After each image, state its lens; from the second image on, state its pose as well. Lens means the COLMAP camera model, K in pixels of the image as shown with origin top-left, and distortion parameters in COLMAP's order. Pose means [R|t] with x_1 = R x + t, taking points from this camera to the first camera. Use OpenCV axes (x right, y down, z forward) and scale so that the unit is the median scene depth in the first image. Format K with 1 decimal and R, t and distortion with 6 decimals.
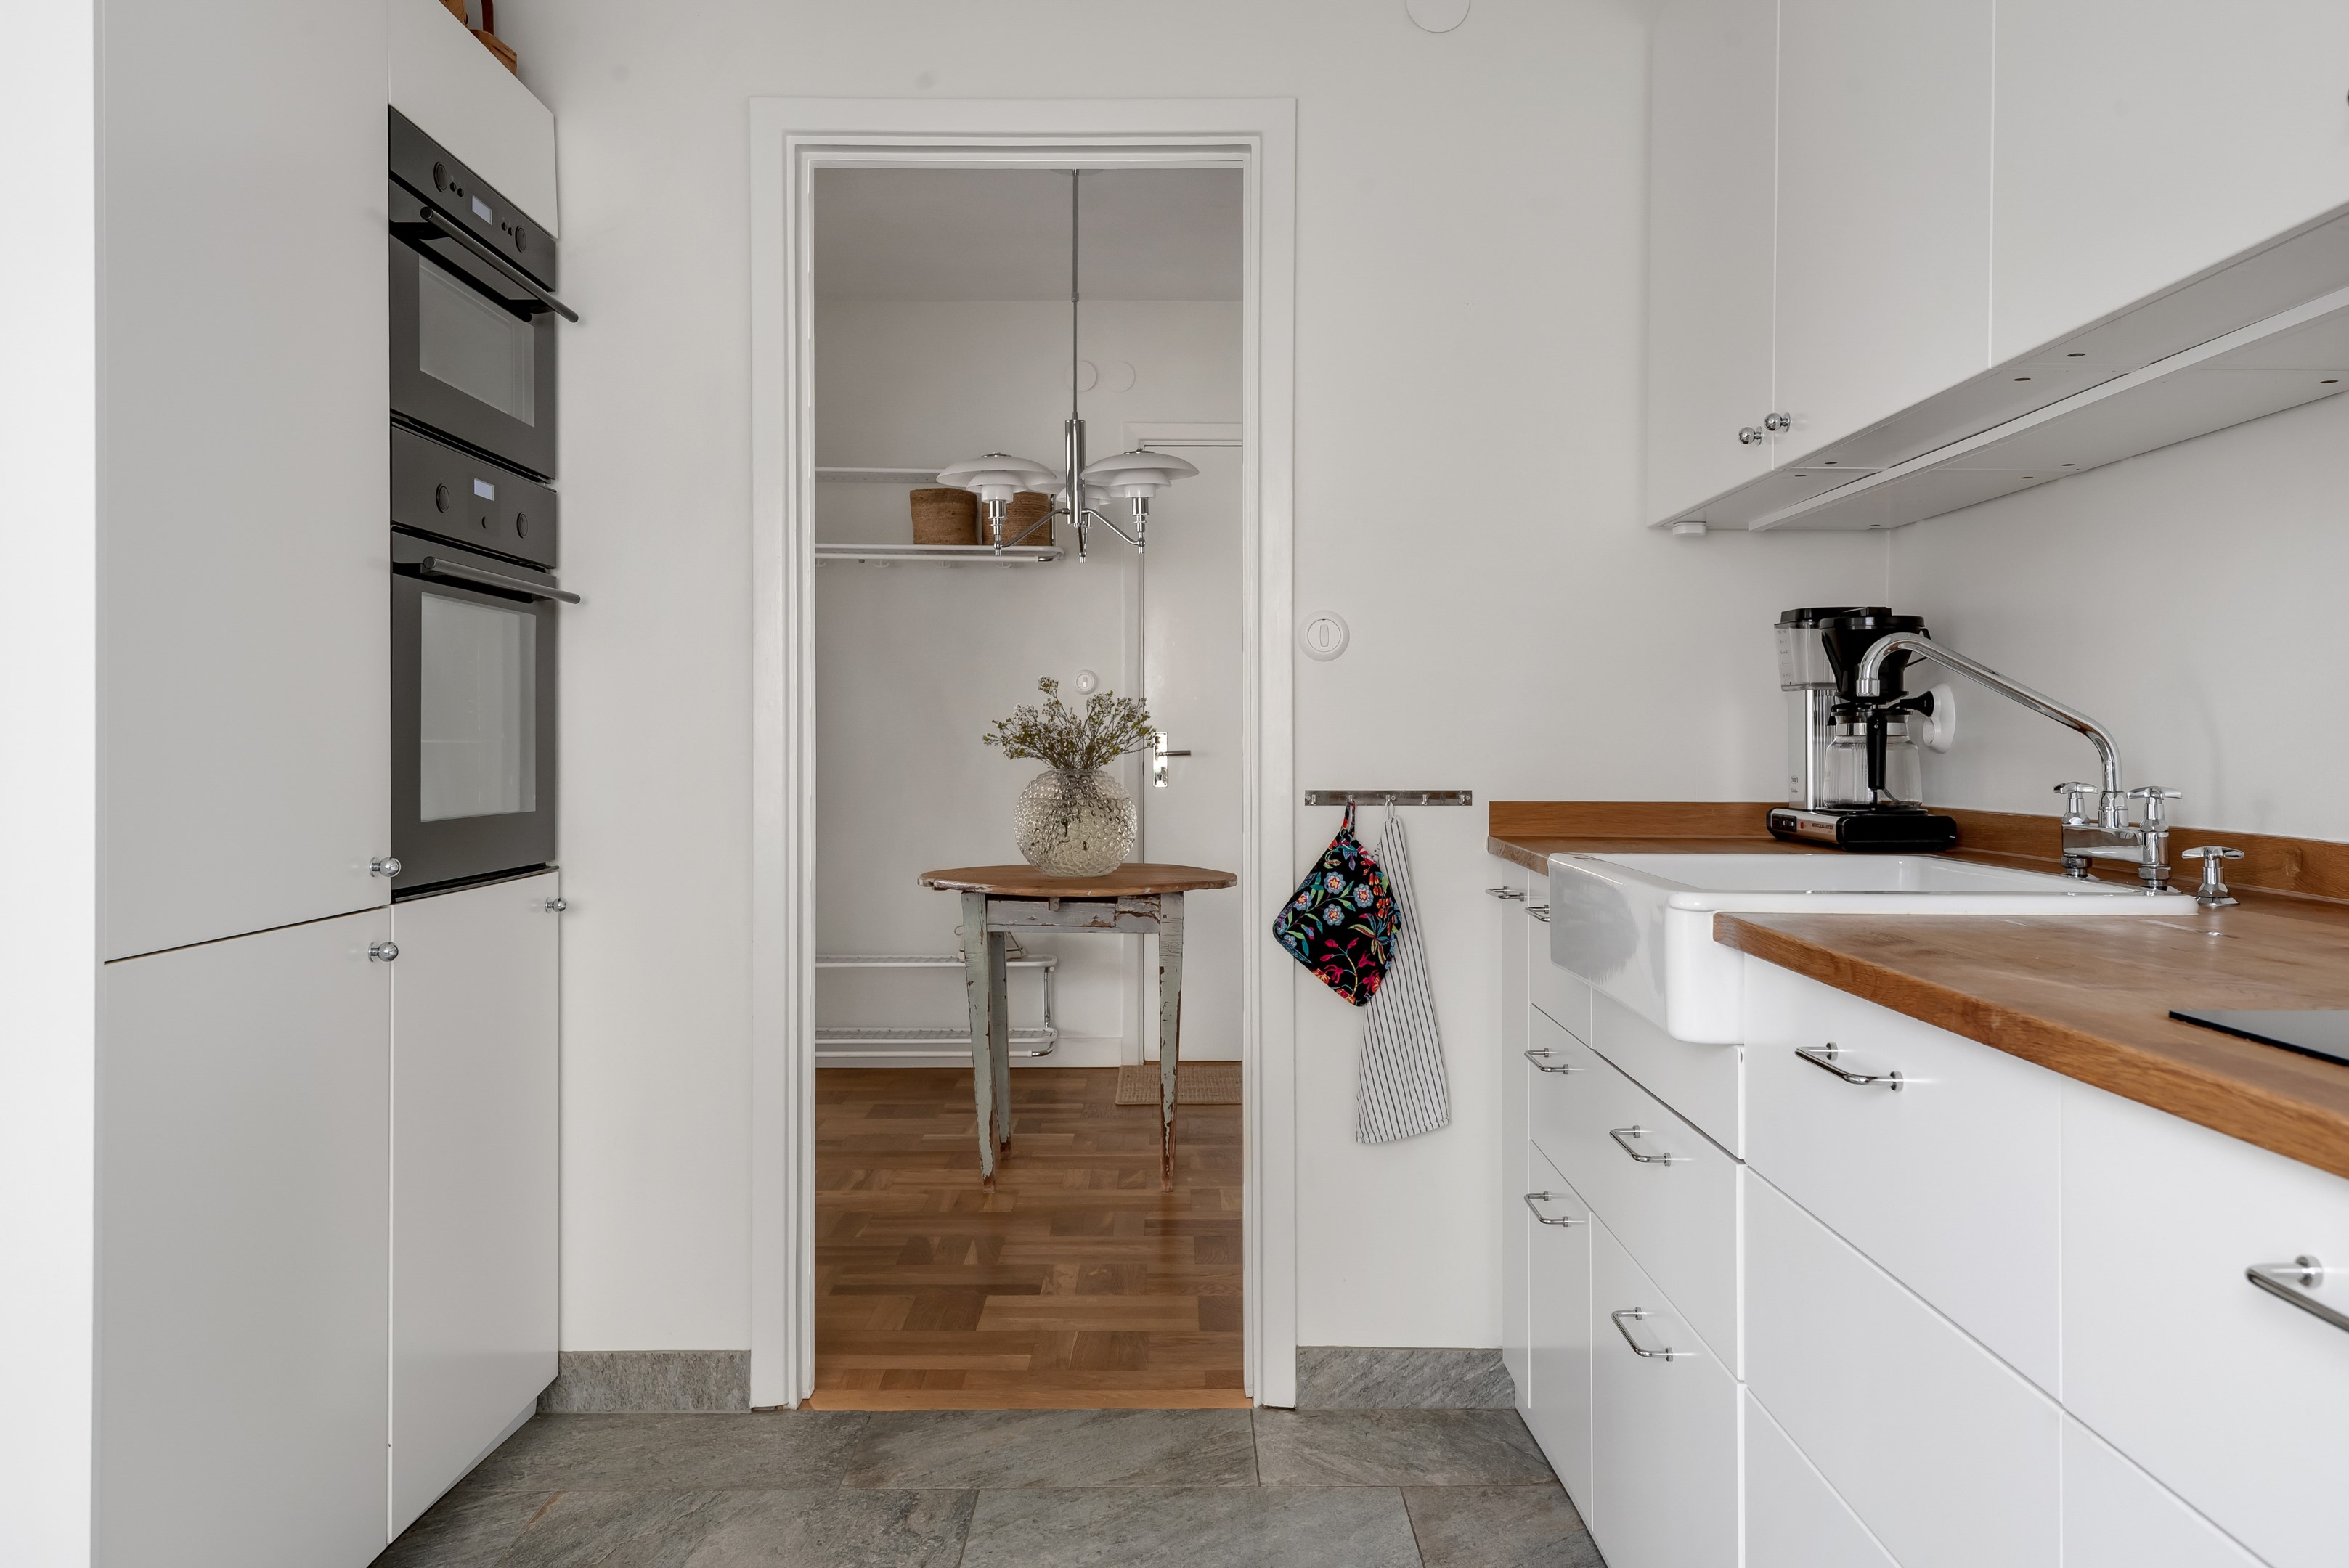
lens RADIAL K [[1584.5, 0, 1171.7], [0, 1584.5, 768.6], [0, 0, 1]] dist [0.018068, -0.004257]
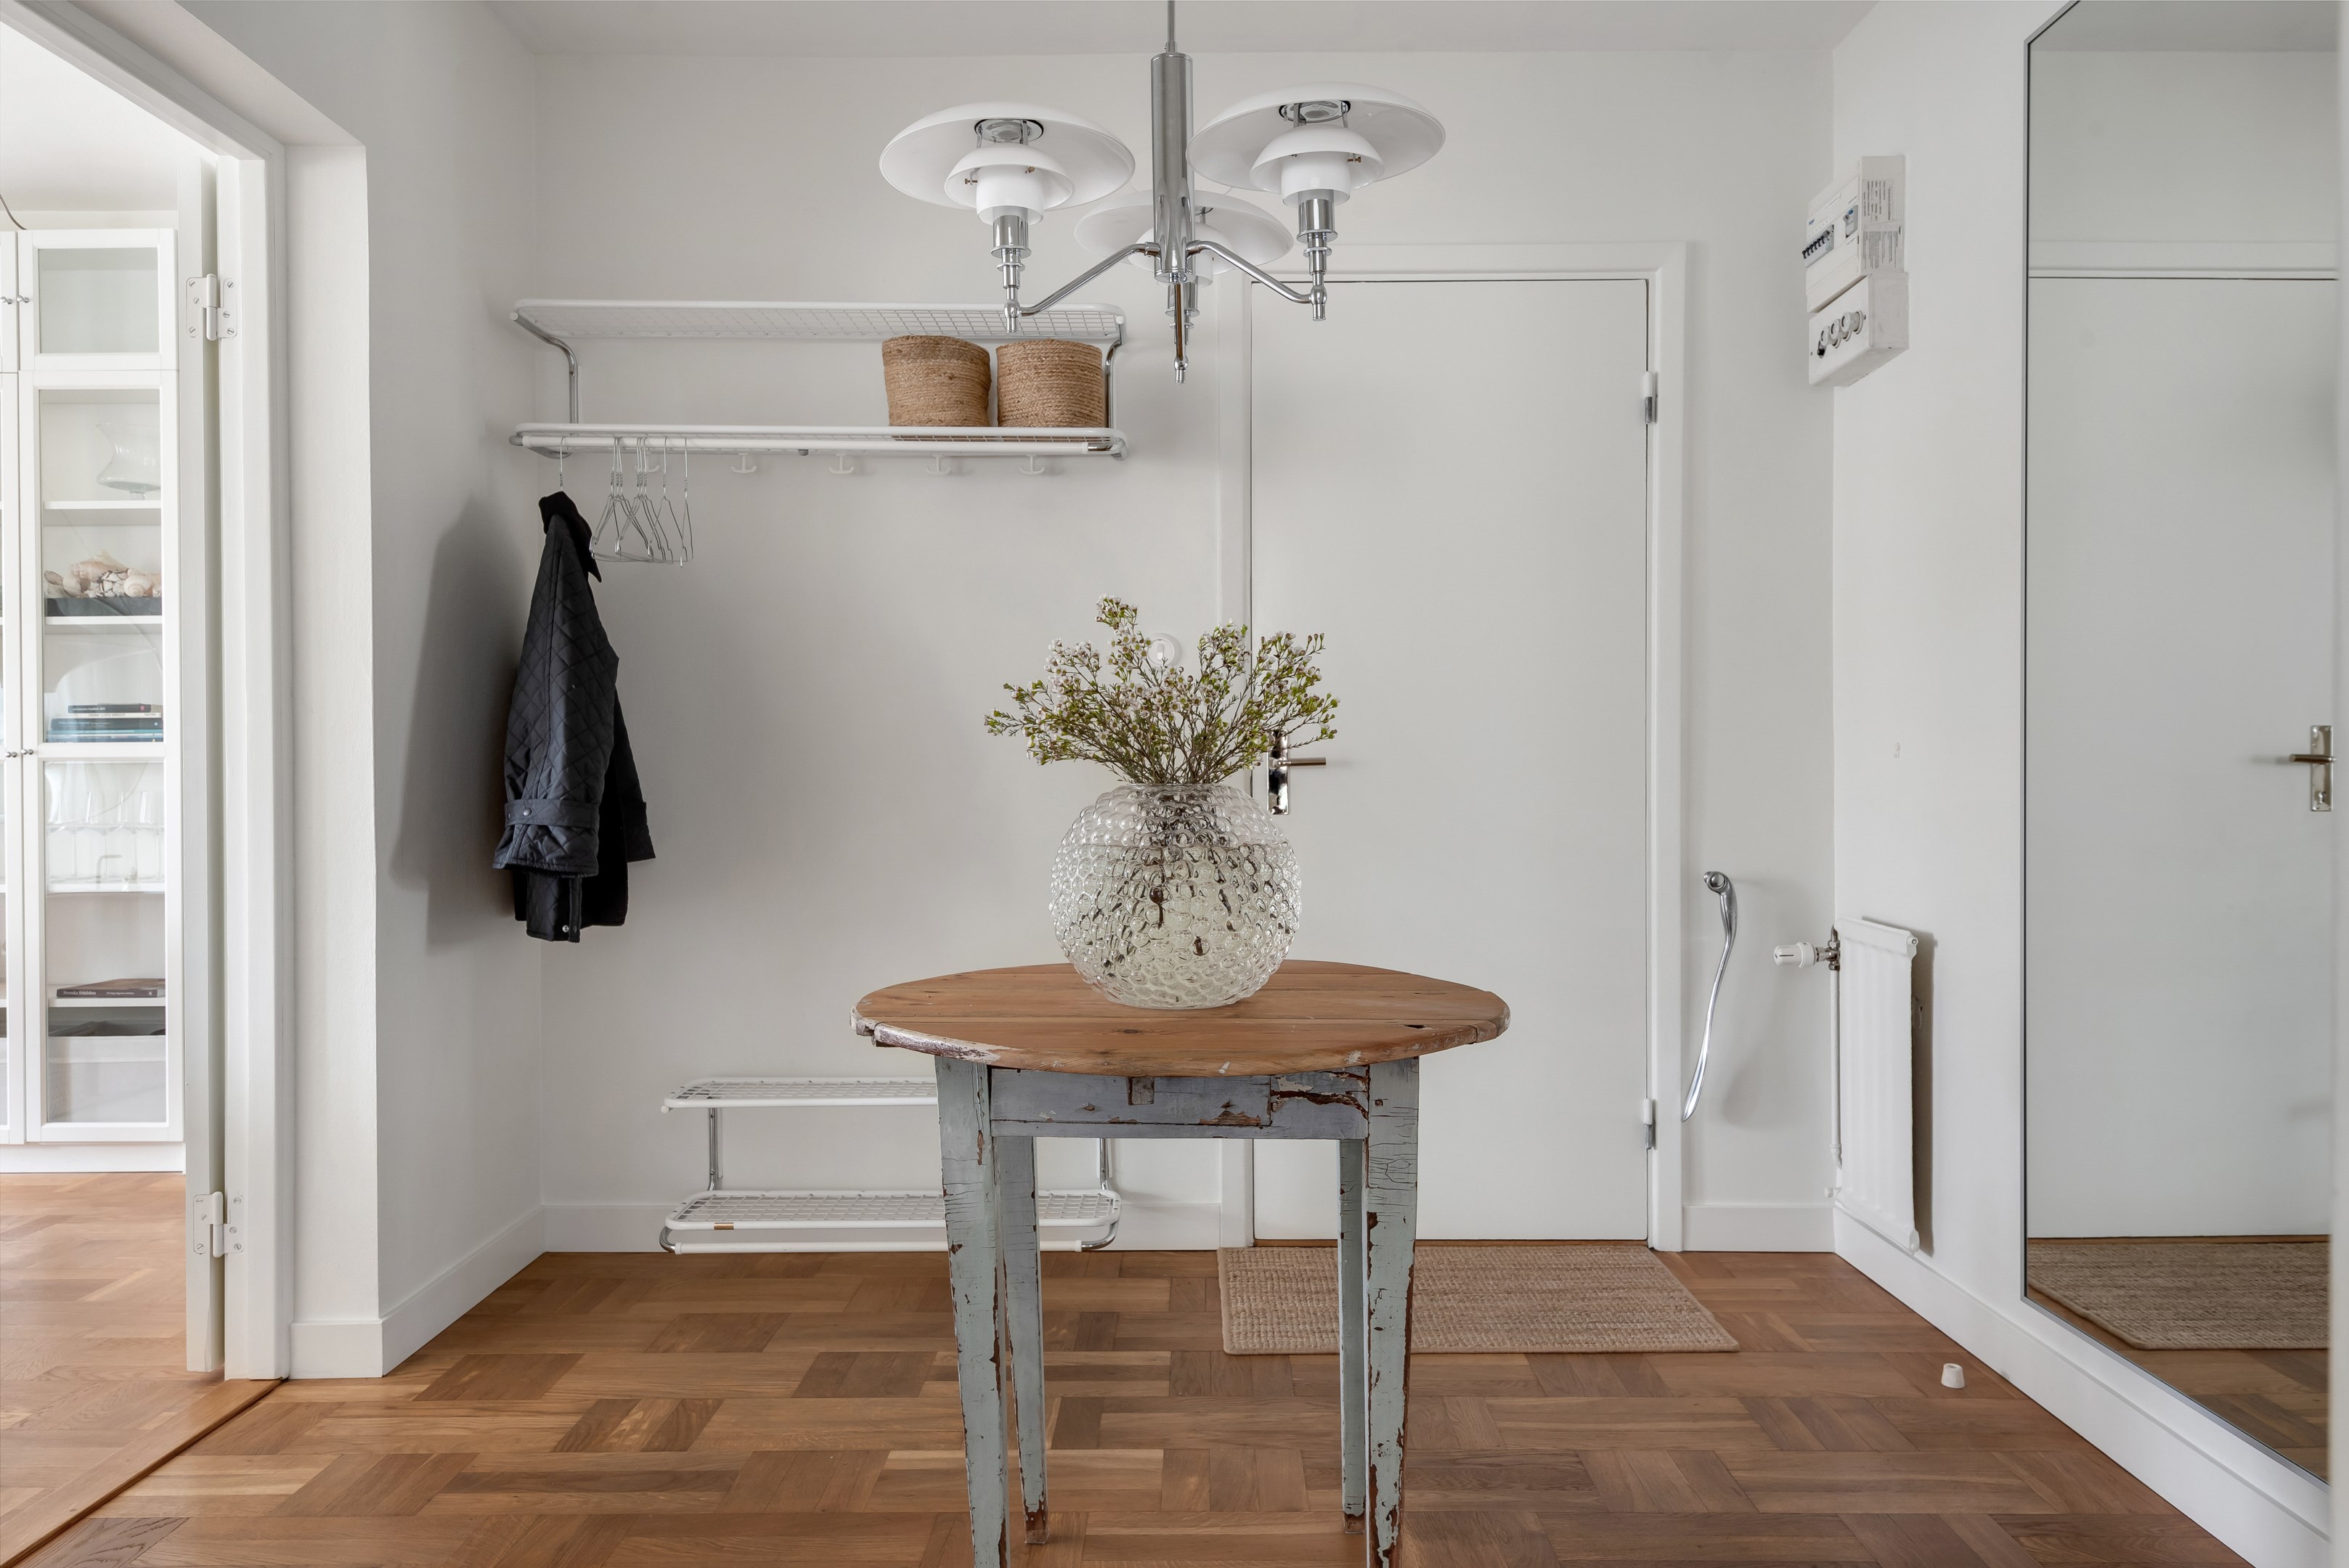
lens RADIAL K [[1584.5, 0, 1178.9], [0, 1584.5, 795.4], [0, 0, 1]] dist [0.018068, -0.004257]
pose [[0.999785, -0.004770, -0.020161, -0.049673], [0.004814, 0.999986, 0.002126, 0.003074], [0.020150, -0.002223, 0.999794, 0.513835]]
